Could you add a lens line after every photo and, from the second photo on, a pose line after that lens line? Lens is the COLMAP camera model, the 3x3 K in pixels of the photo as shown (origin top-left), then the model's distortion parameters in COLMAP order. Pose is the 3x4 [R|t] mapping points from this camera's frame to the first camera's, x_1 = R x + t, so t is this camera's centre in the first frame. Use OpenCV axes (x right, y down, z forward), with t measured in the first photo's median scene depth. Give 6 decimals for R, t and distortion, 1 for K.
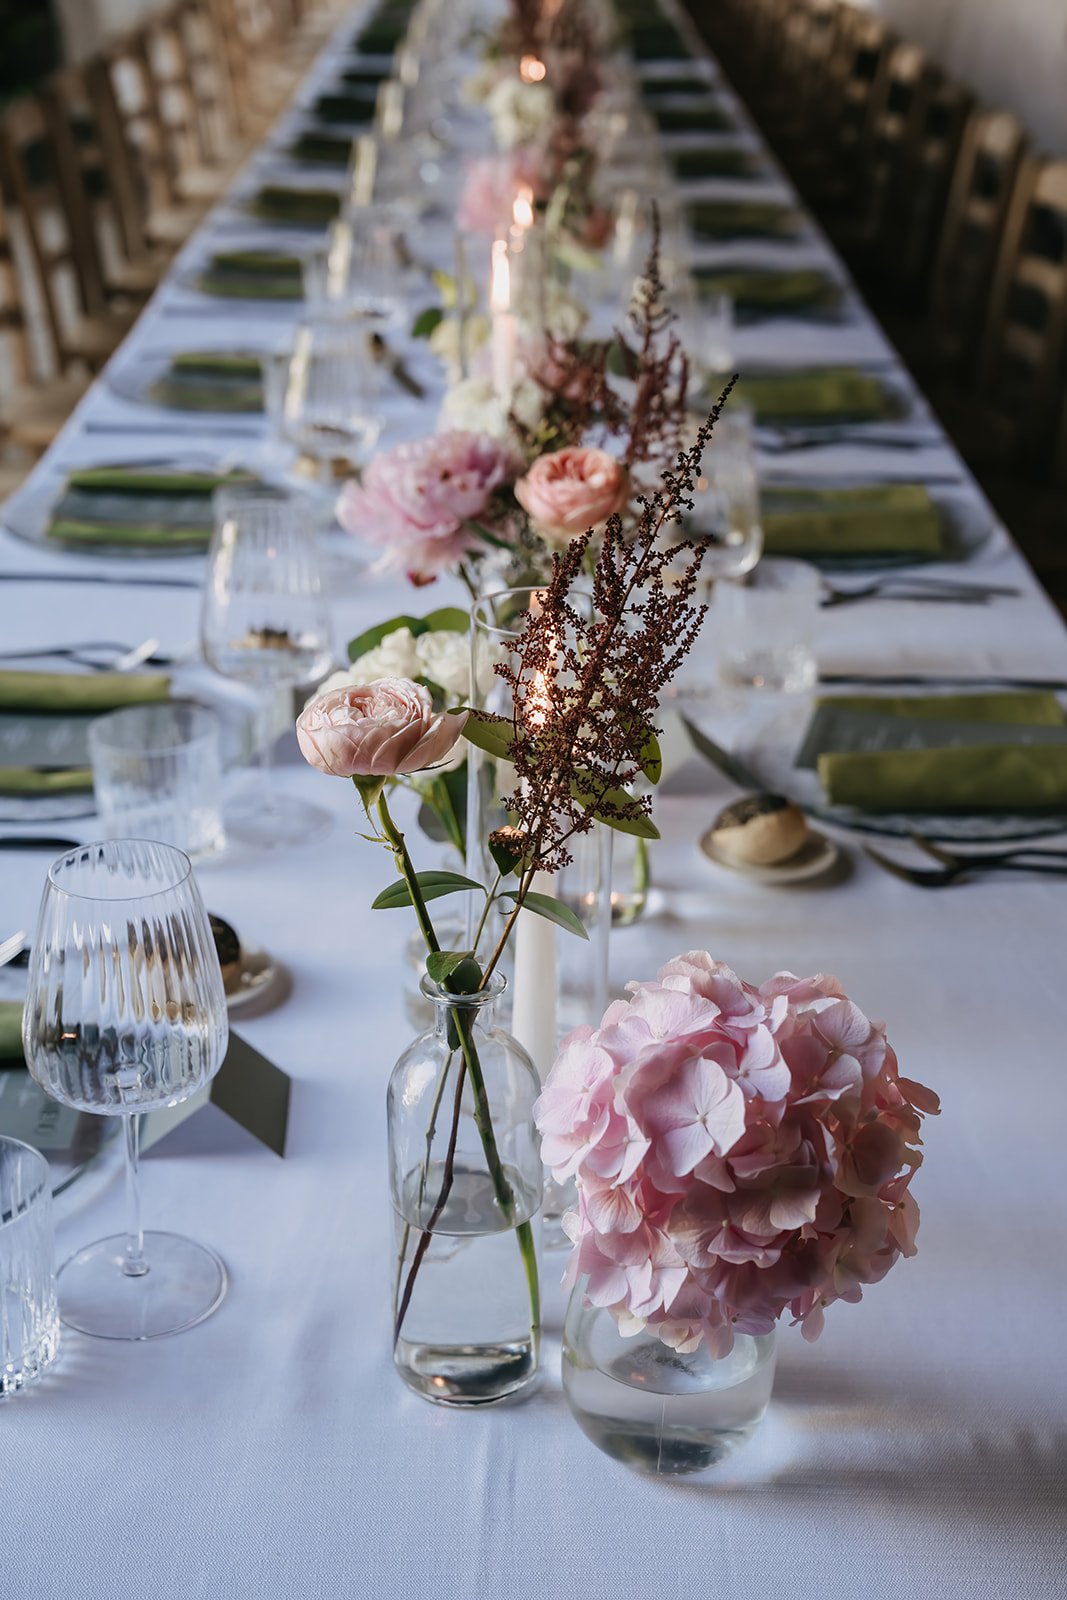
lens RADIAL K [[3132.4, 0, 533.5], [0, 3132.4, 800.0], [0, 0, 1]] dist [0.022329, -0.061921]
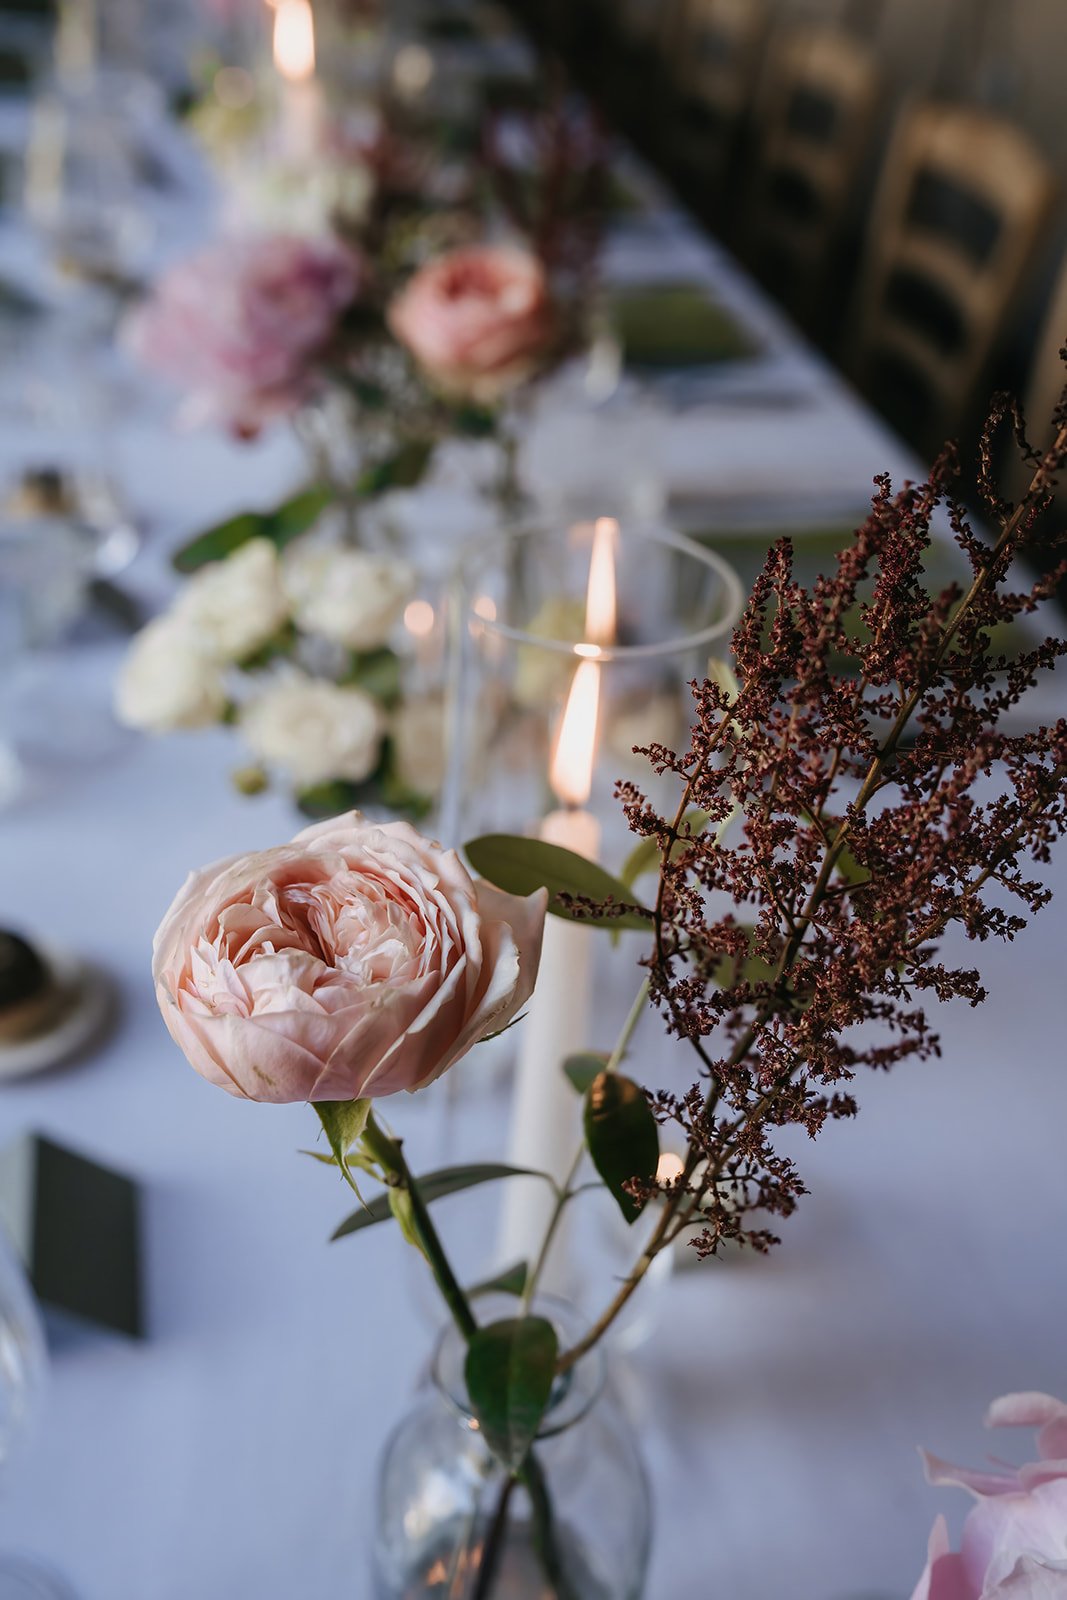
lens RADIAL K [[1465.2, 0, 469.5], [0, 1465.2, 752.1], [0, 0, 1]] dist [0.003268, 0.001580]
pose [[0.980797, -0.076105, 0.179569, -0.064967], [0.034821, 0.974260, 0.222721, -0.090756], [-0.191897, -0.212191, 0.958202, 0.787385]]
